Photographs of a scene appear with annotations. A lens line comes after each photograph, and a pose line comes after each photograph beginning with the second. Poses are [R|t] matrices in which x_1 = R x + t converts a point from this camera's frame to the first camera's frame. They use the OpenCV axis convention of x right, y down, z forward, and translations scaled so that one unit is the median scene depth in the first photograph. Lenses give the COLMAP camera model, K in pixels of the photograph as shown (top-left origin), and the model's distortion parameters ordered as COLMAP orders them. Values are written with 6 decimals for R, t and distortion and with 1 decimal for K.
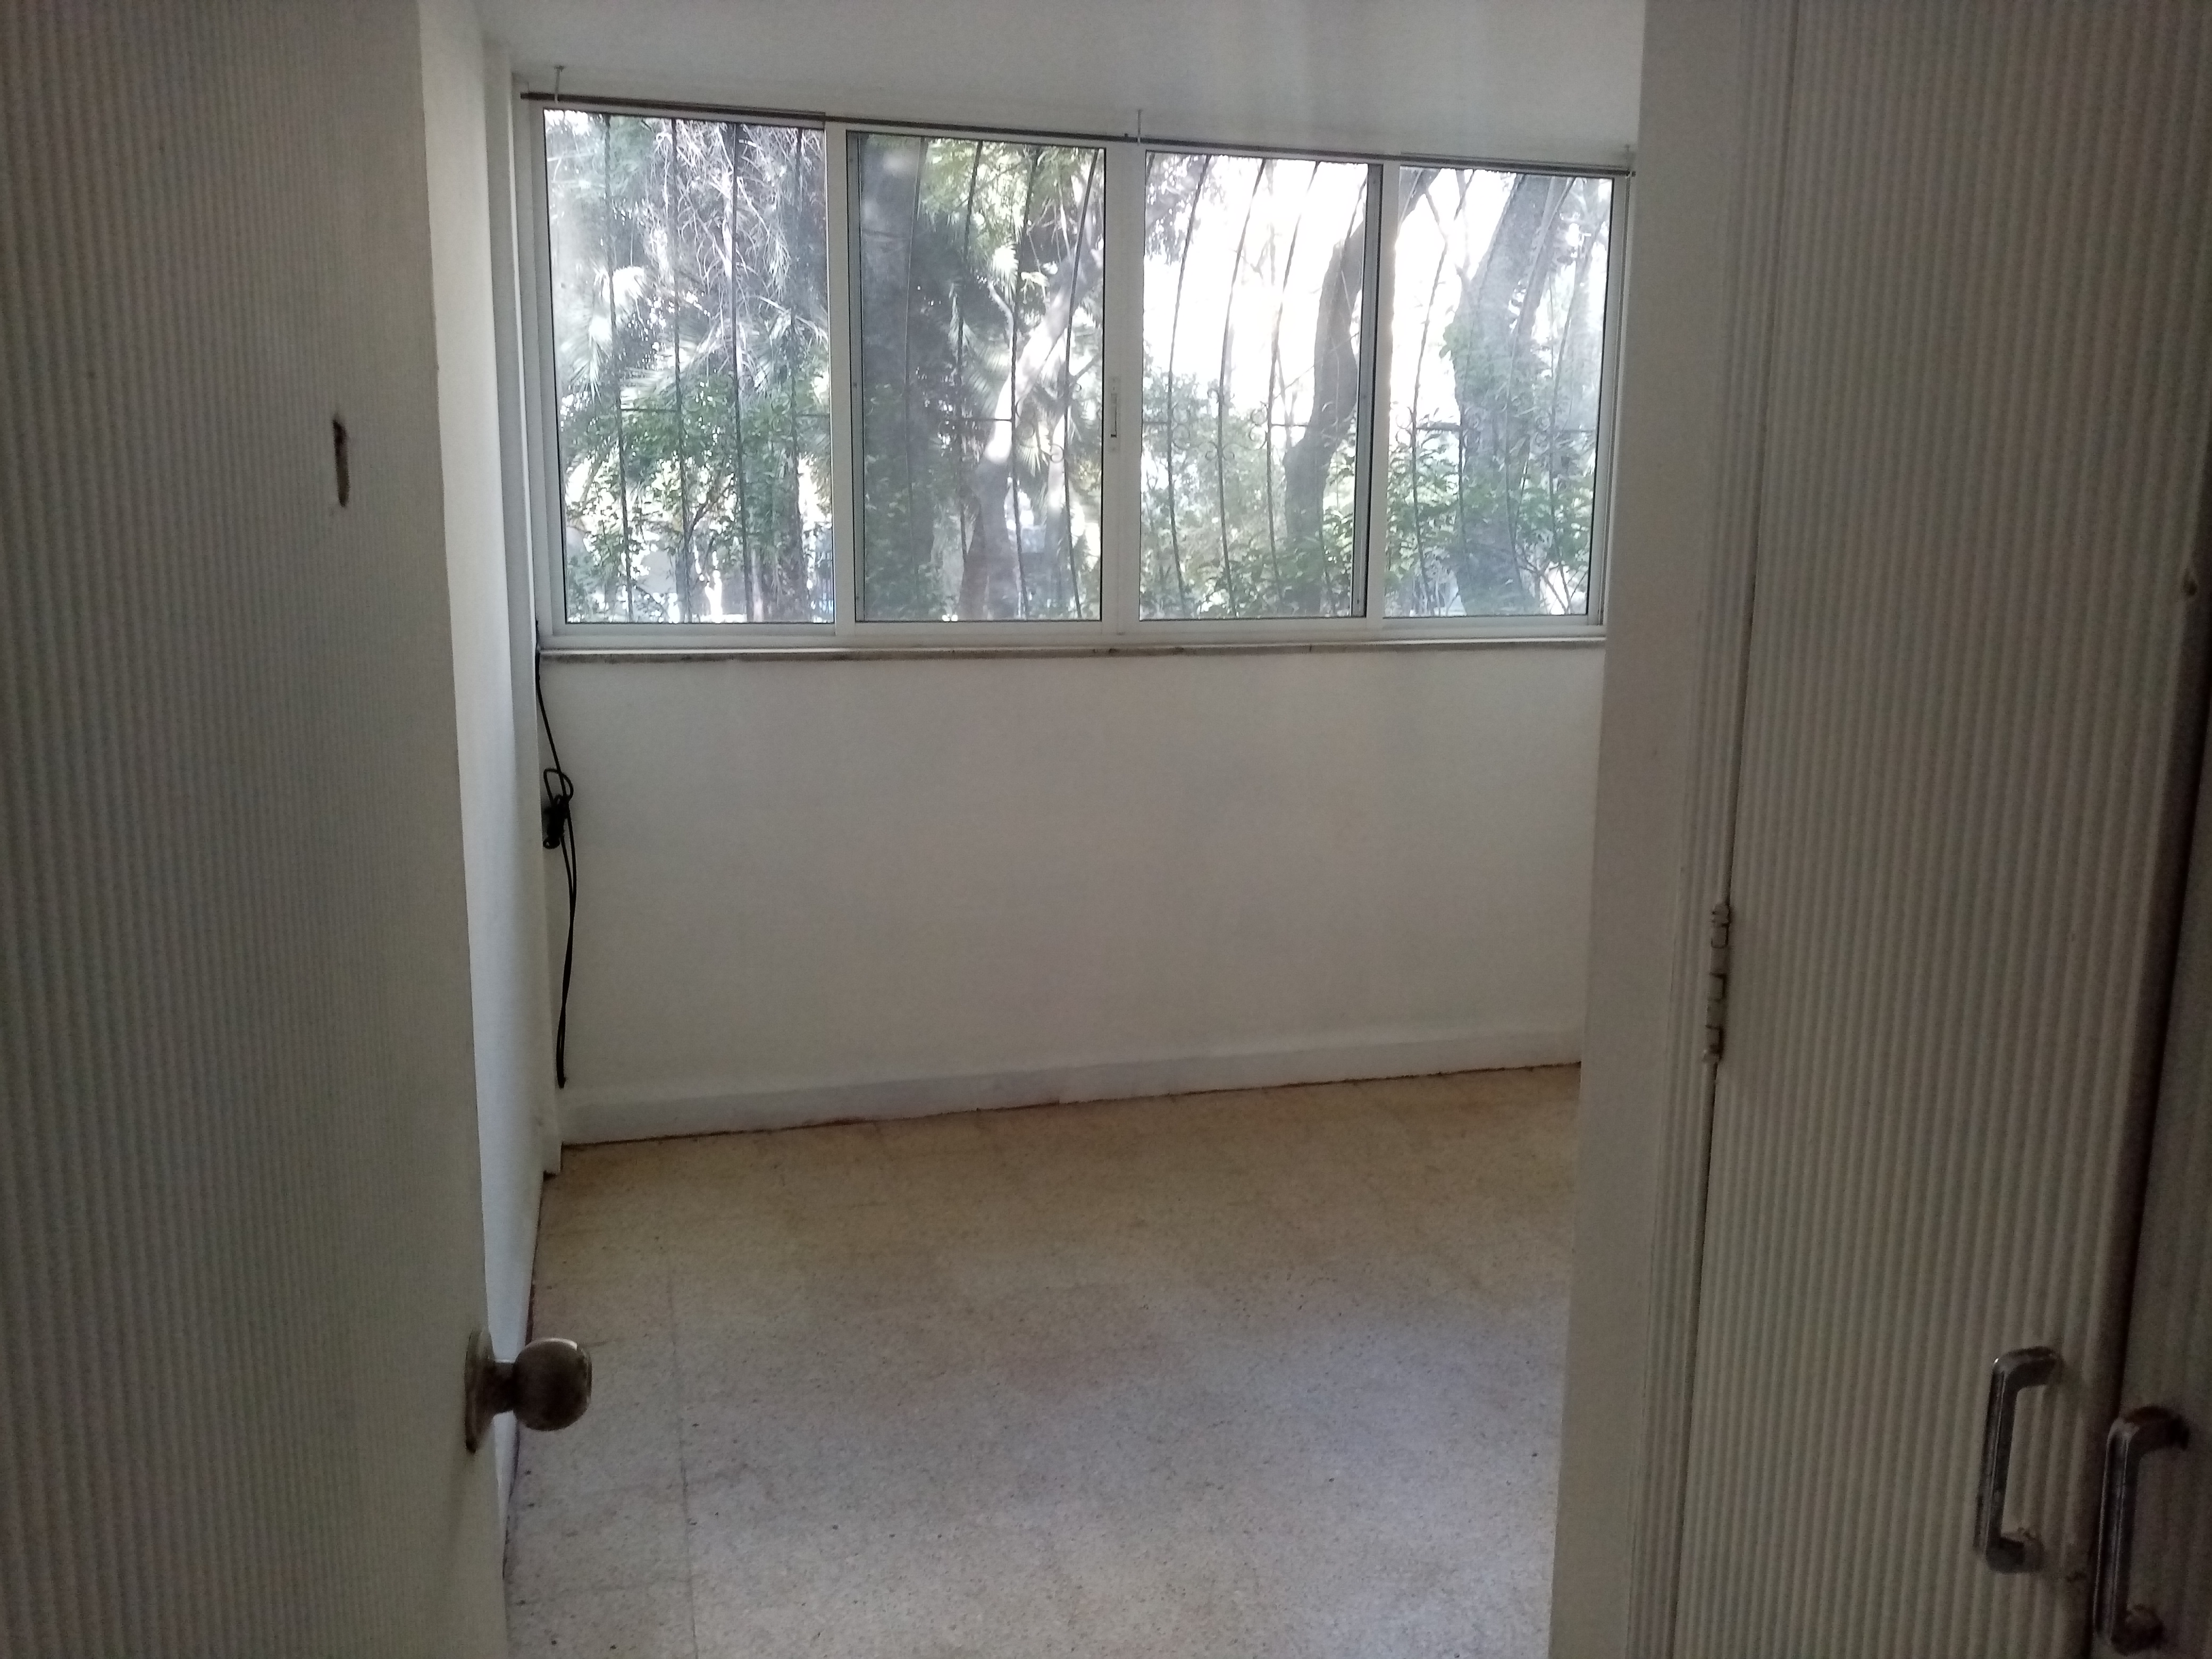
lens RADIAL K [[1795.3, 0, 1106.0], [0, 1795.3, 829.5], [0, 0, 1]] dist [0.104157, -0.193003]
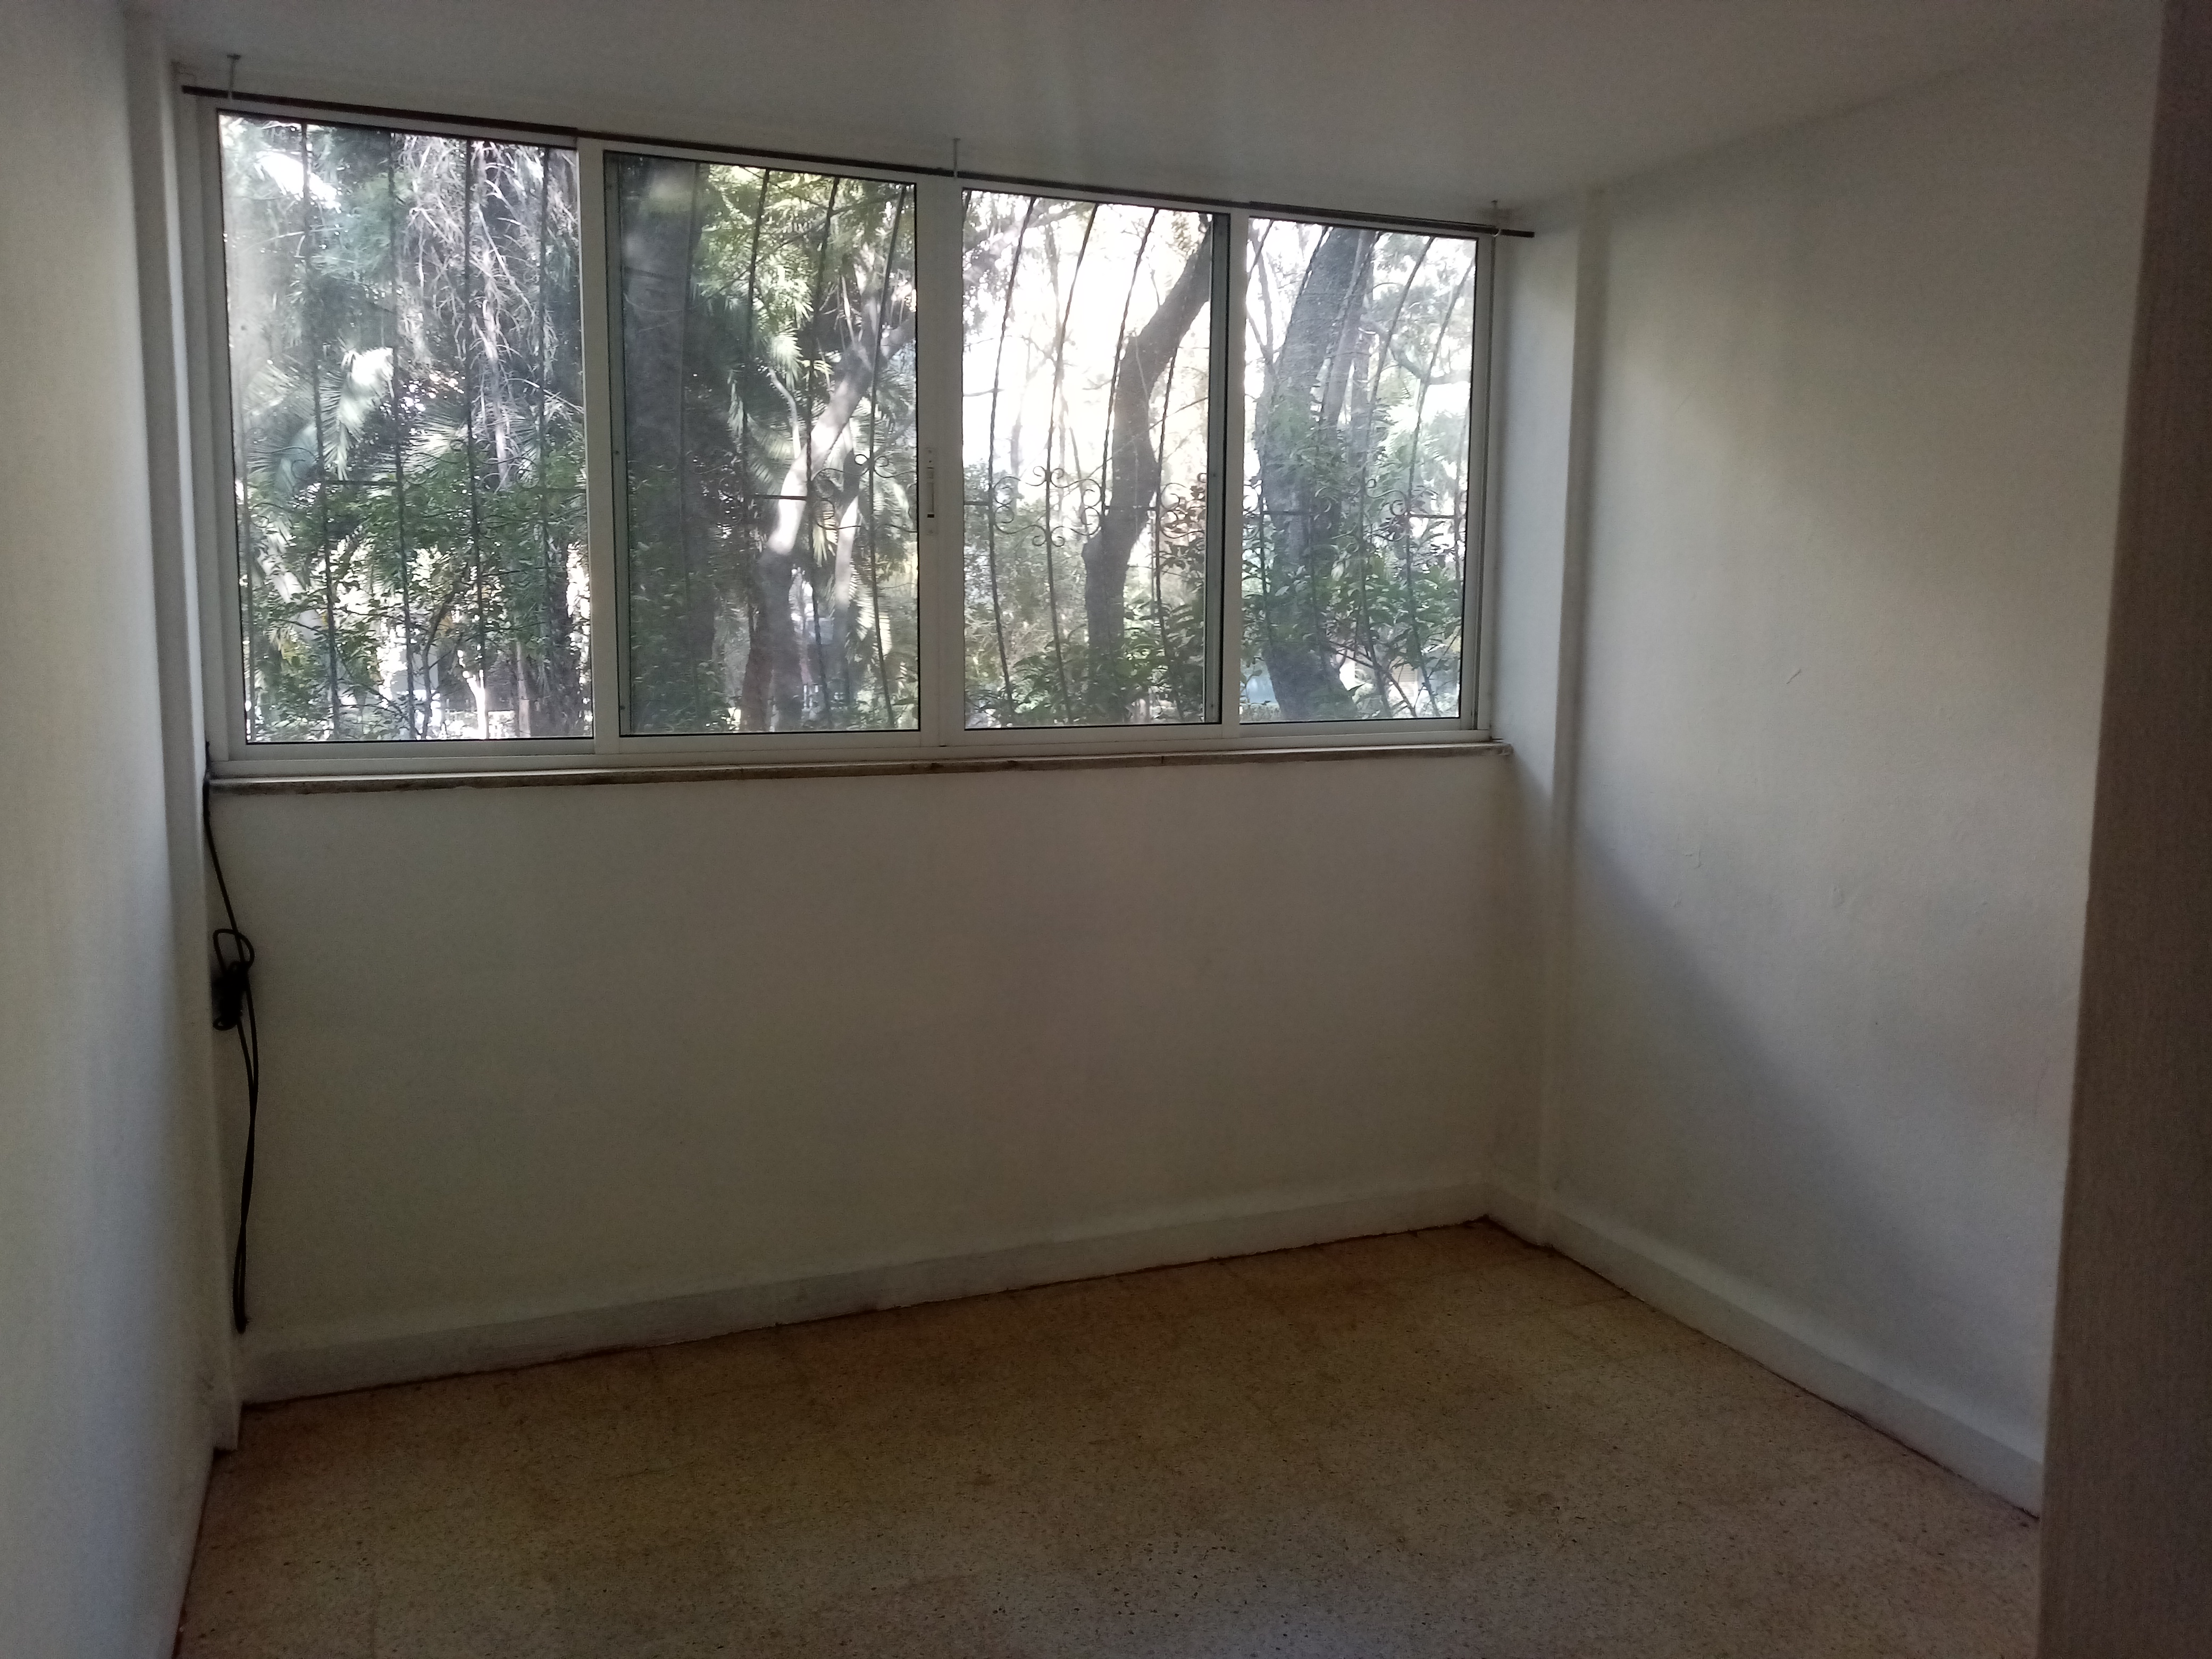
lens RADIAL K [[1828.8, 0, 1106.0], [0, 1828.8, 829.5], [0, 0, 1]] dist [0.059987, -0.089768]
pose [[0.993392, -0.015916, 0.113665, -0.013139], [0.021780, 0.998484, -0.050543, -0.022995], [-0.112689, 0.052685, 0.992233, 0.130595]]
